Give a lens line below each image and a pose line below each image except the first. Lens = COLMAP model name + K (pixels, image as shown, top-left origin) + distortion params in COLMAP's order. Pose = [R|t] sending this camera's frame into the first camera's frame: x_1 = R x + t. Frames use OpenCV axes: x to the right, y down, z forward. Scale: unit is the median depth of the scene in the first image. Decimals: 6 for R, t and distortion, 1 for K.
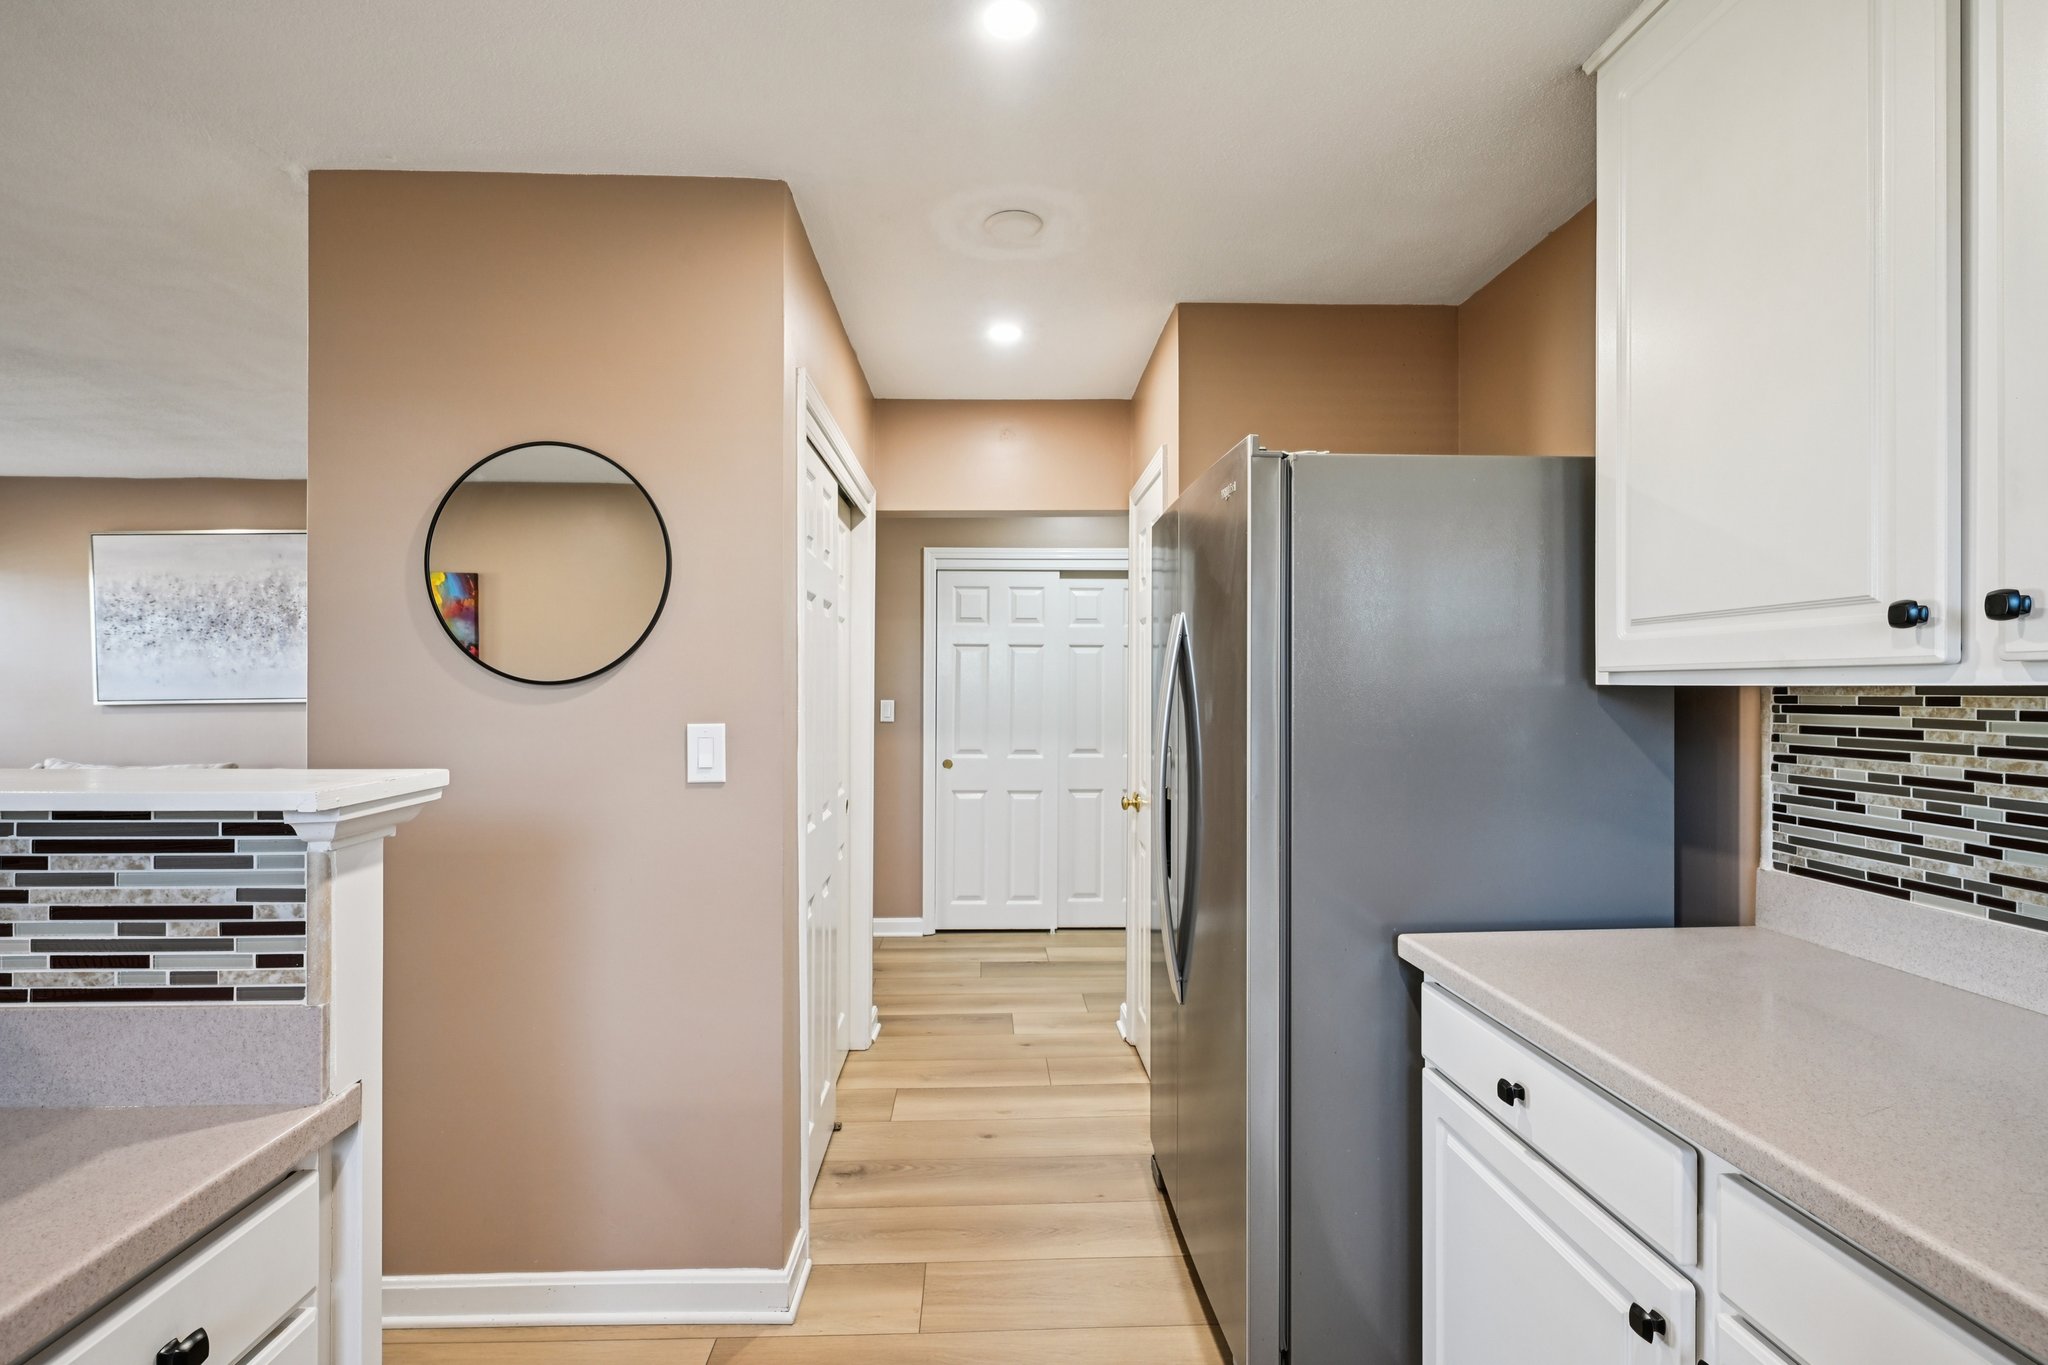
lens RADIAL K [[917.5, 0, 1014.0], [0, 917.5, 688.7], [0, 0, 1]] dist [0.001974, 0.000322]
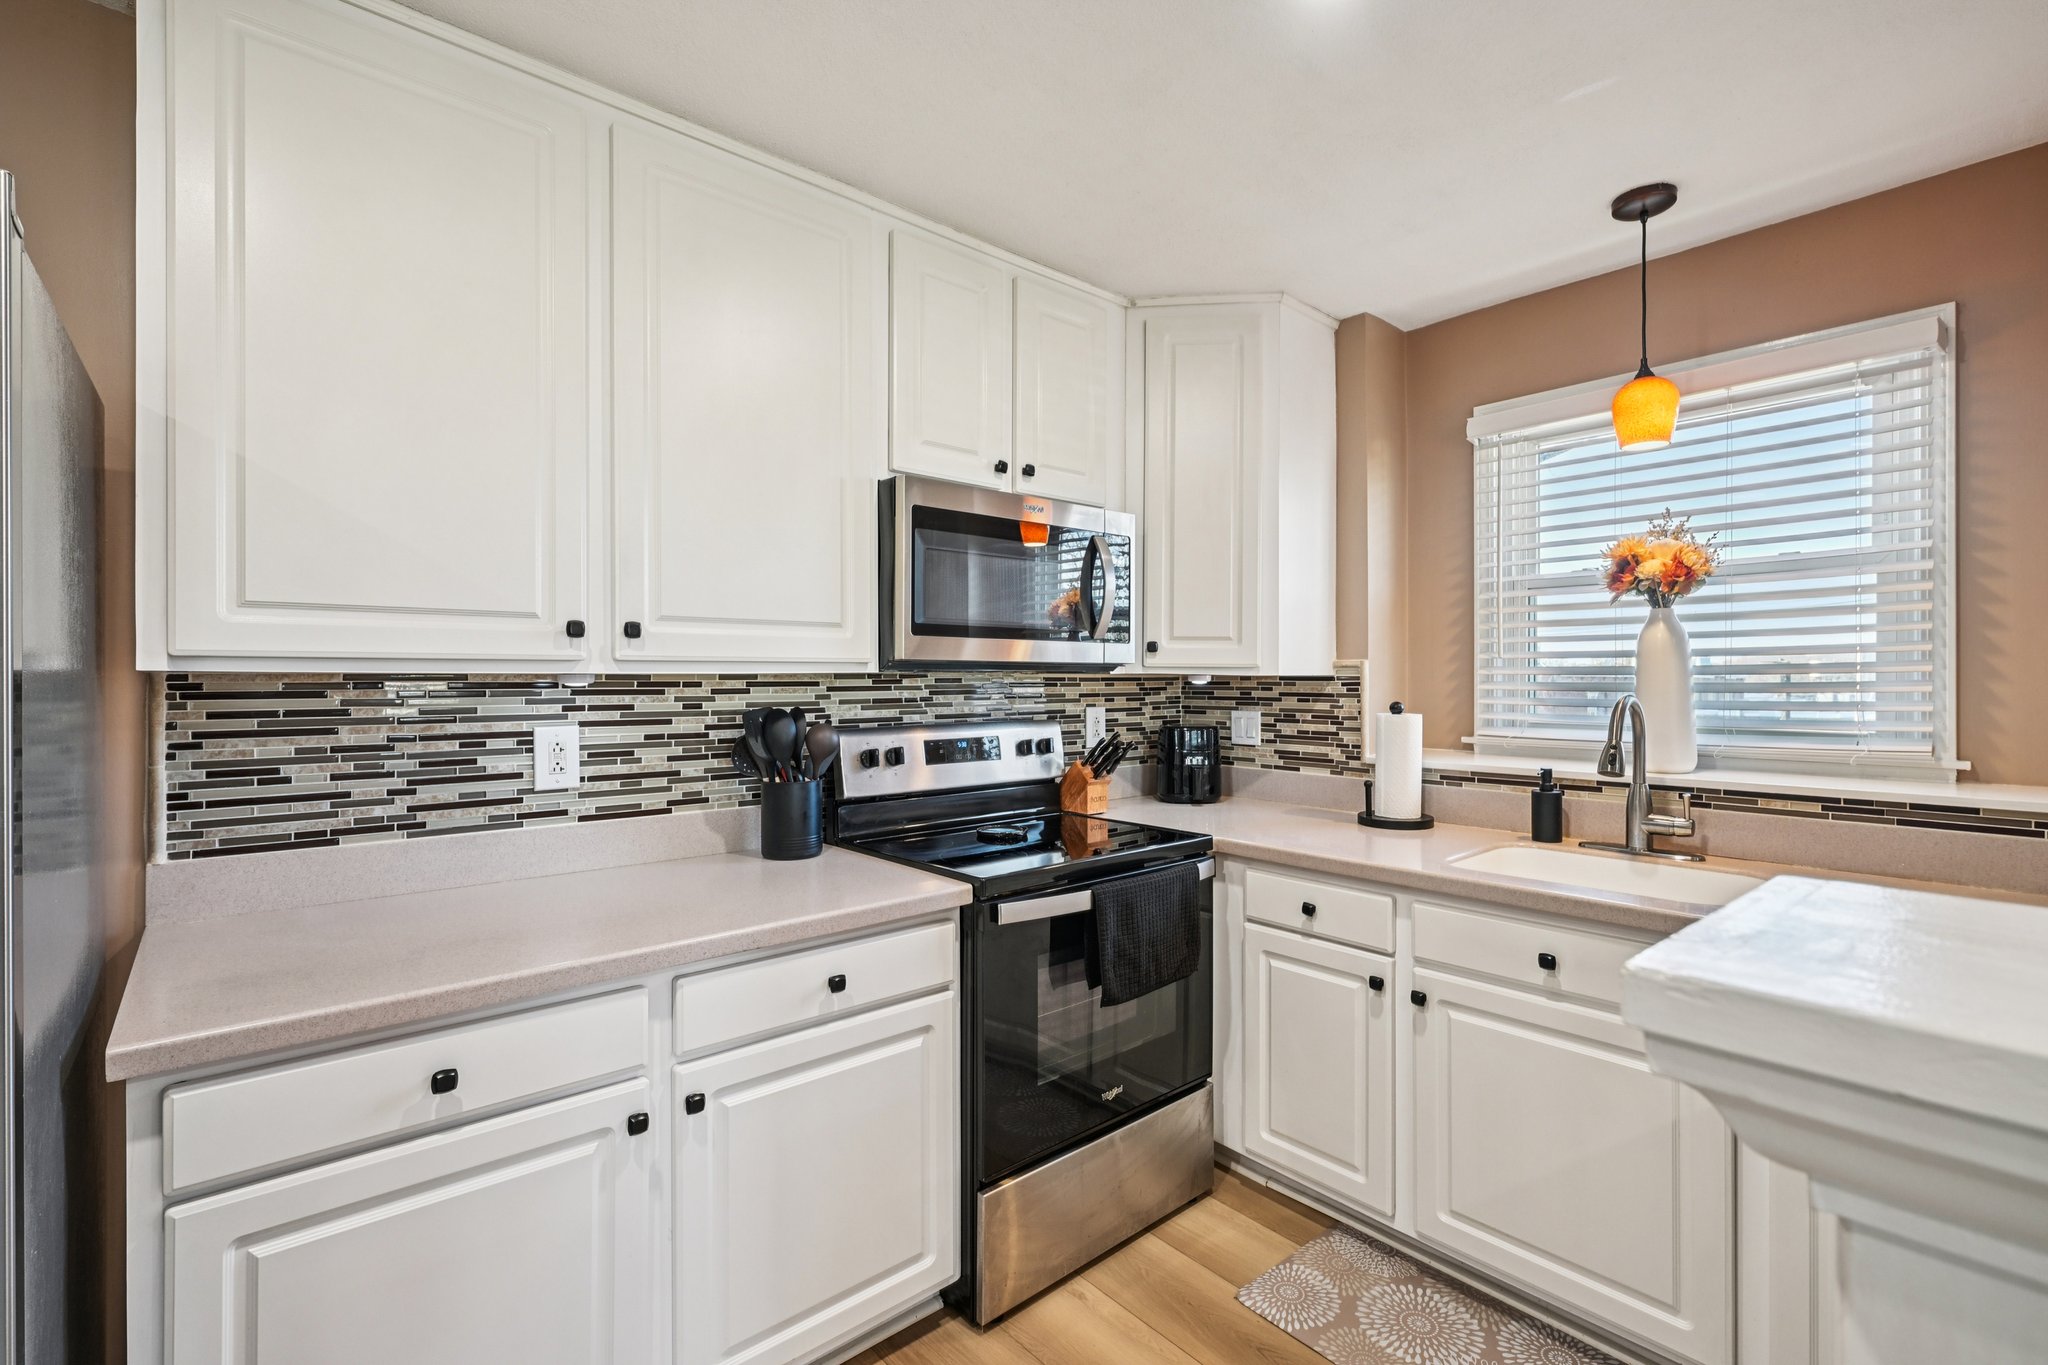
lens RADIAL K [[917.5, 0, 1020.1], [0, 917.5, 679.9], [0, 0, 1]] dist [0.001974, 0.000322]
pose [[-0.619692, -0.000408, 0.784845, -0.587698], [0.000552, 0.999999, 0.000955, 0.004563], [-0.784845, 0.001025, -0.619692, 1.053354]]
